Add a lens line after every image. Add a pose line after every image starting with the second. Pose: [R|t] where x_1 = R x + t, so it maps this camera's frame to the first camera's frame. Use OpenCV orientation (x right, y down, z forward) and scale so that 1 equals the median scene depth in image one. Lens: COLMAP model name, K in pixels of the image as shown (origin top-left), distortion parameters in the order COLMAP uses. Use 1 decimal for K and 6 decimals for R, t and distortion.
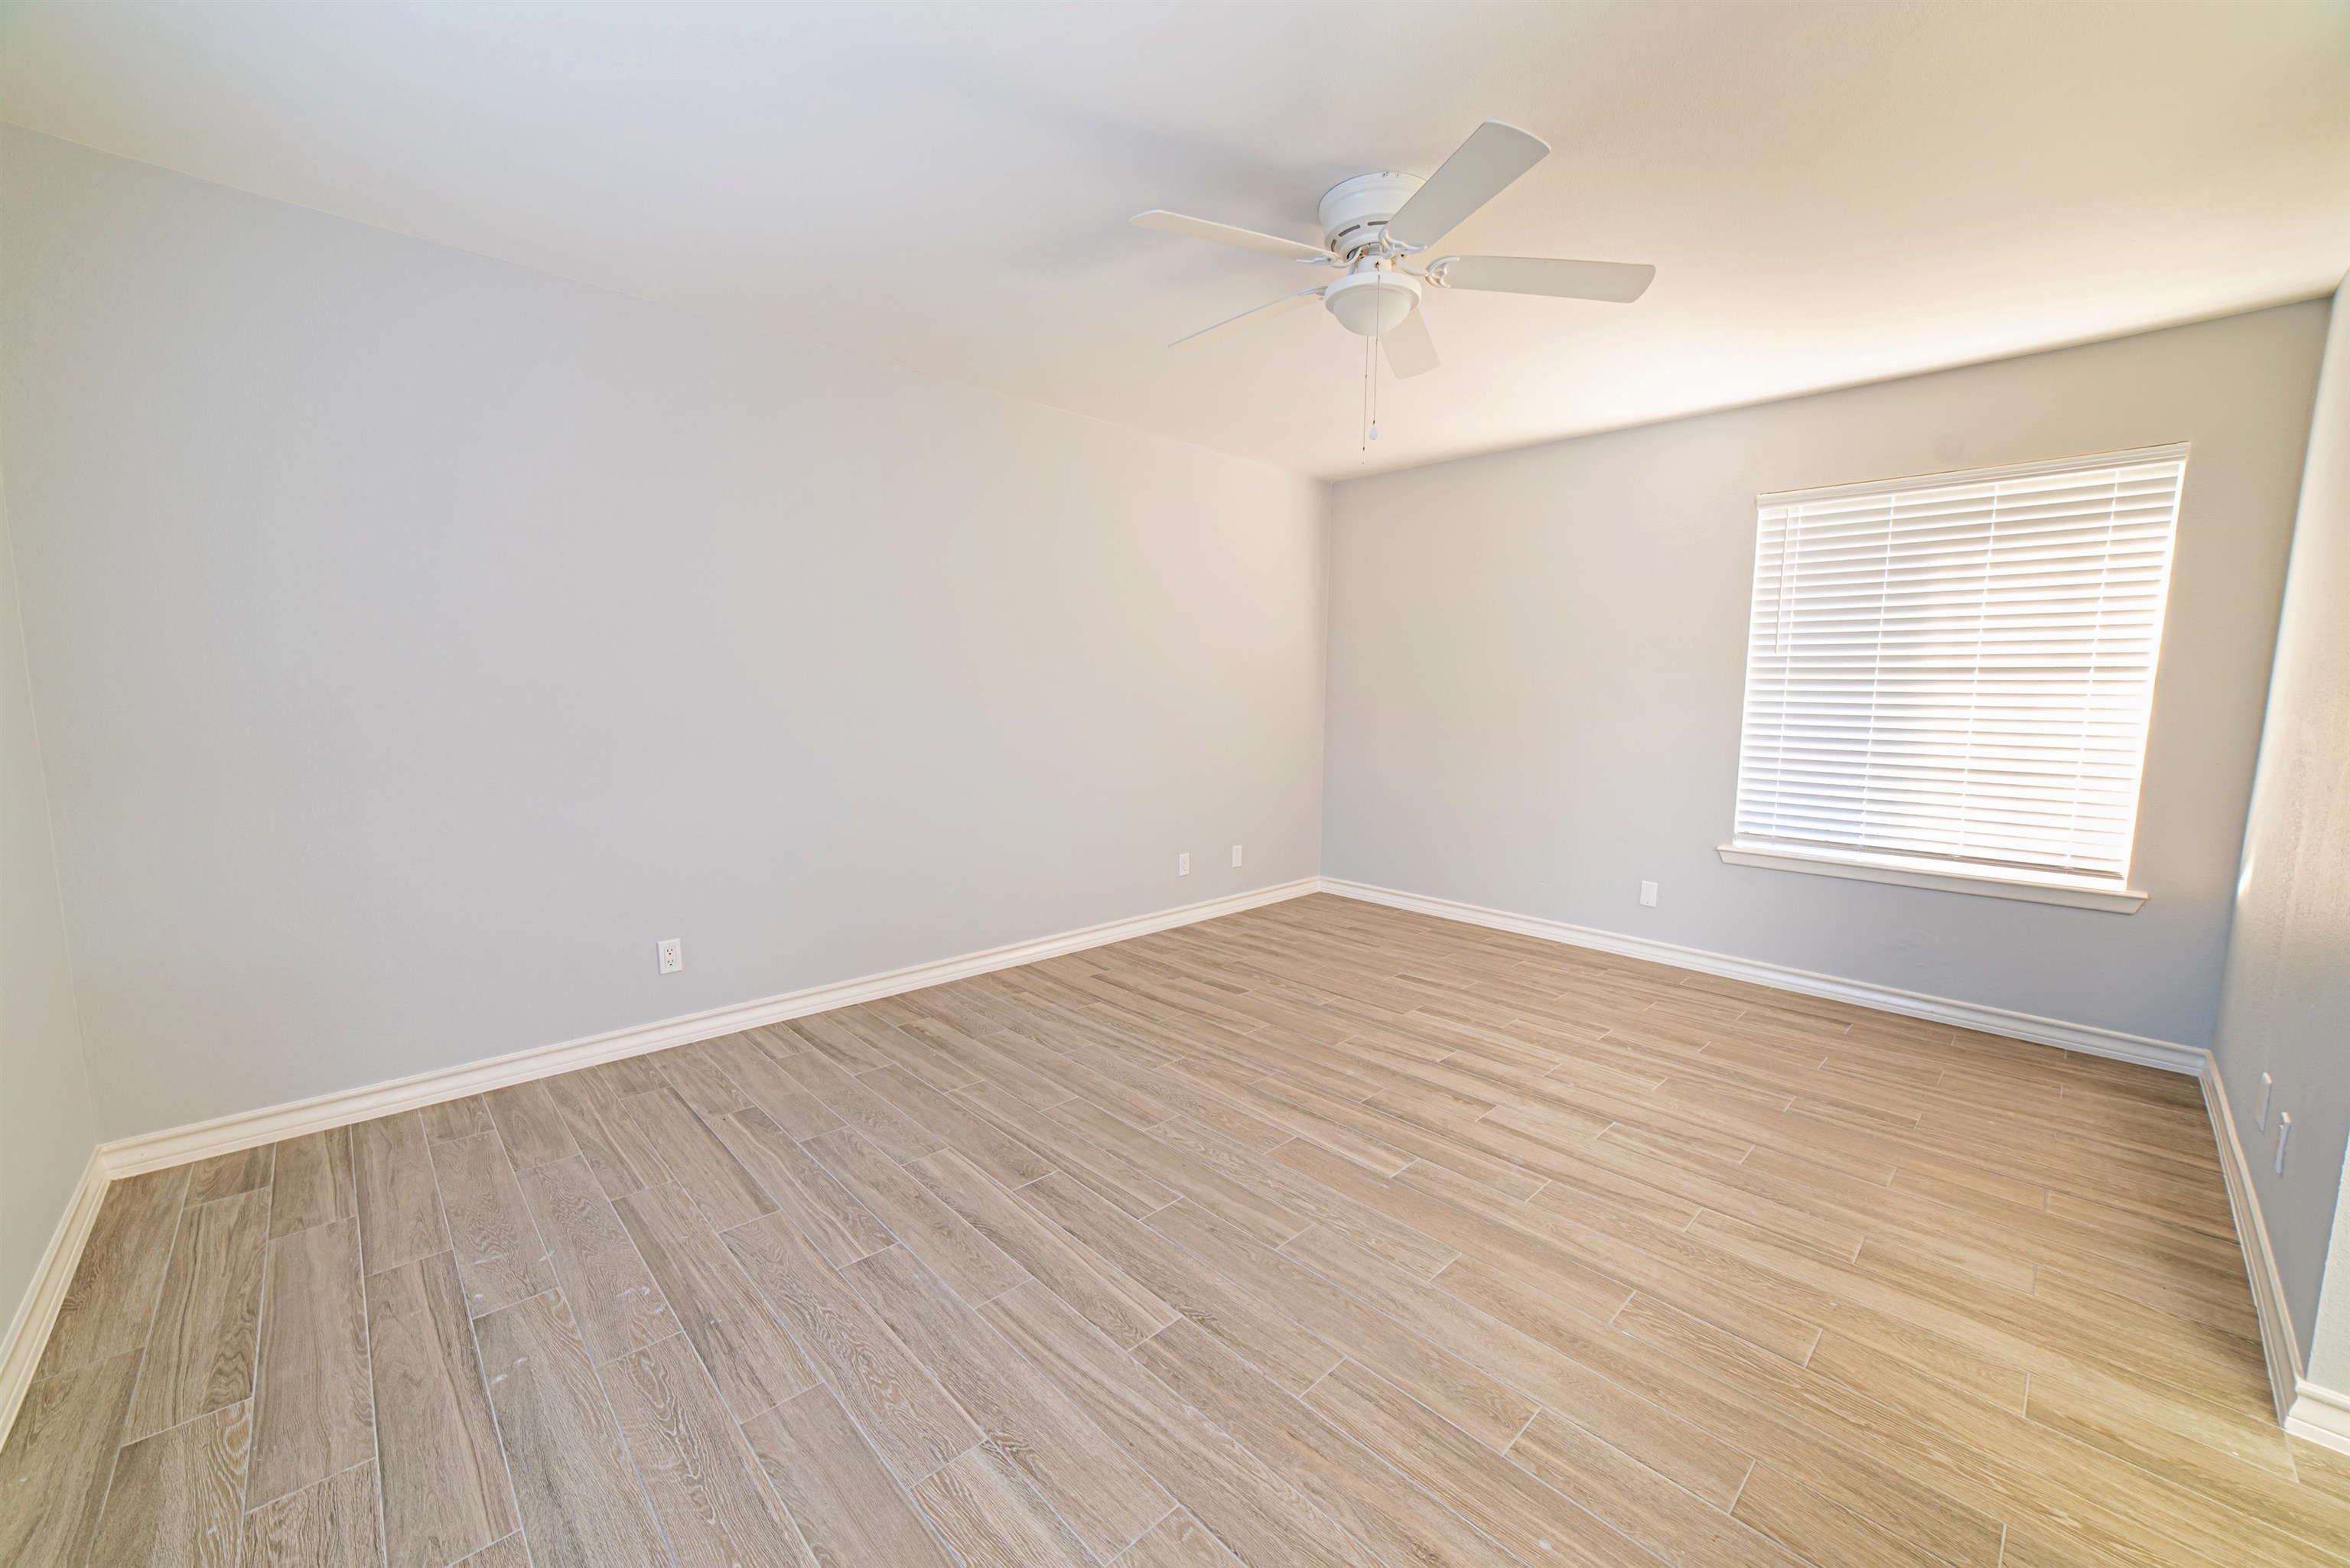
lens RADIAL K [[941.7, 0, 1165.6], [0, 941.7, 792.7], [0, 0, 1]] dist [-0.024263, 0.007478]
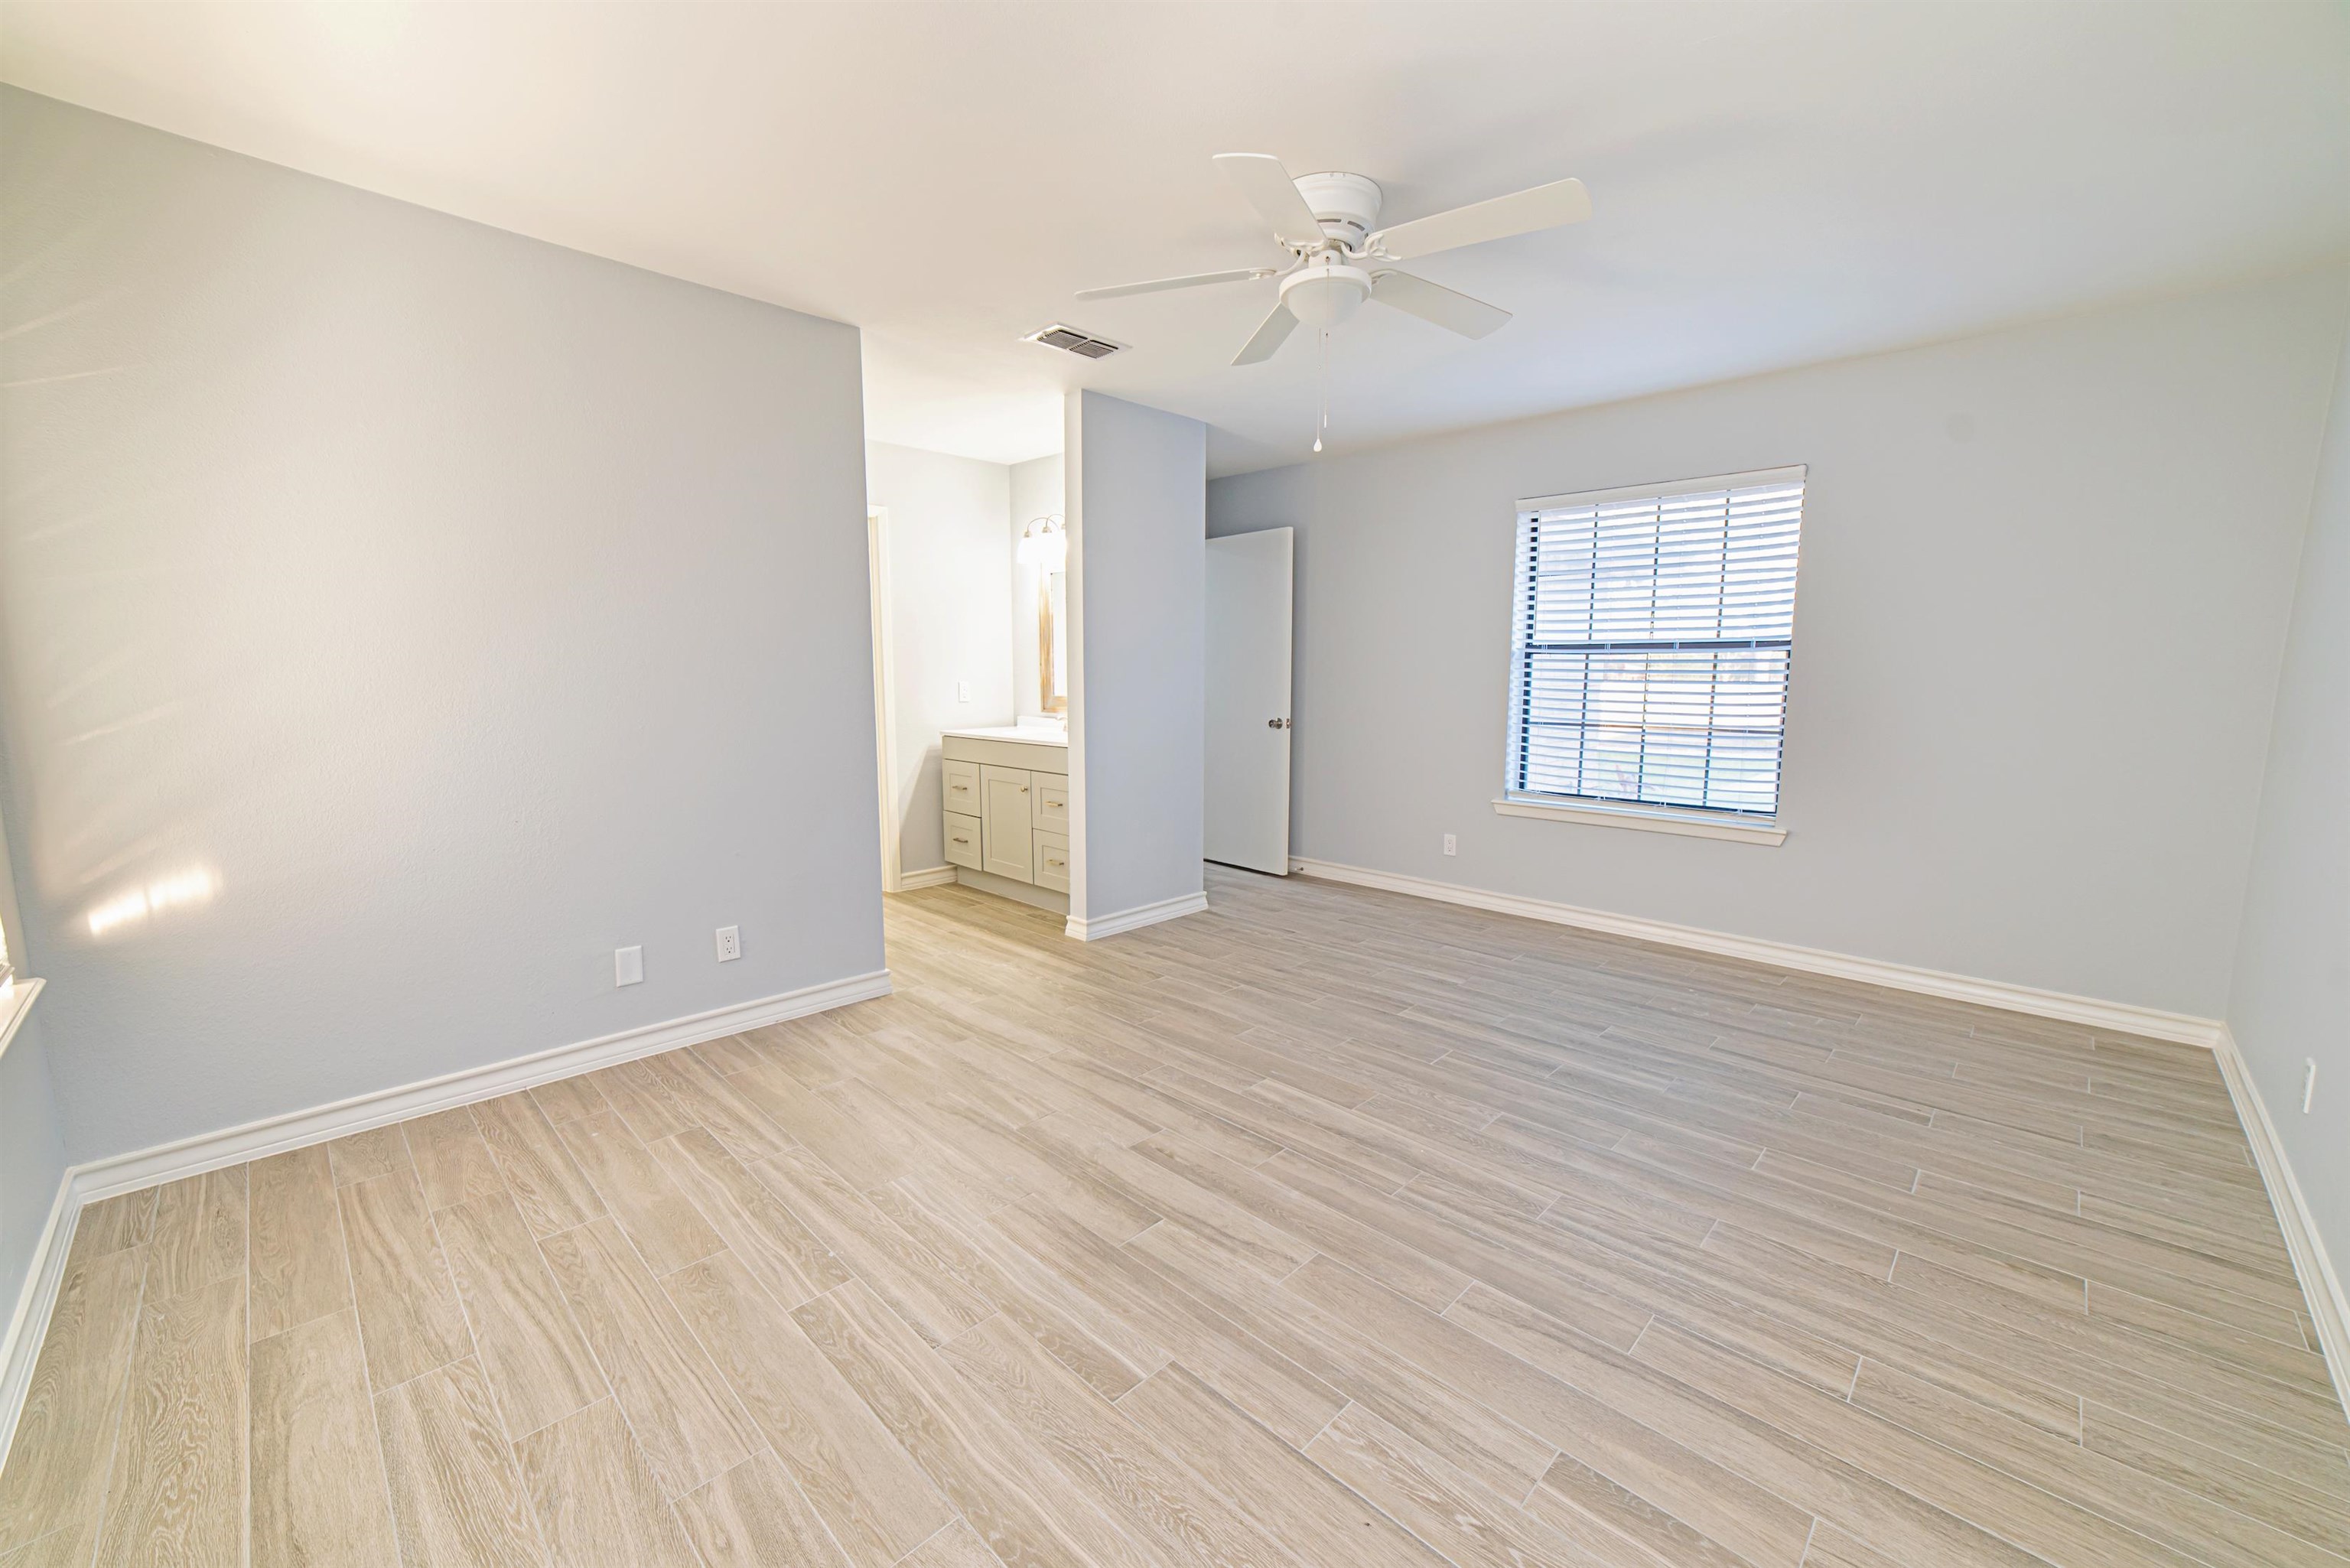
lens RADIAL K [[941.7, 0, 1165.6], [0, 941.7, 792.7], [0, 0, 1]] dist [-0.024263, 0.007478]
pose [[-0.999587, -0.011130, -0.026482, 0.346414], [-0.017155, 0.970732, 0.239552, -0.194336], [0.023041, 0.239908, -0.970522, 1.769218]]
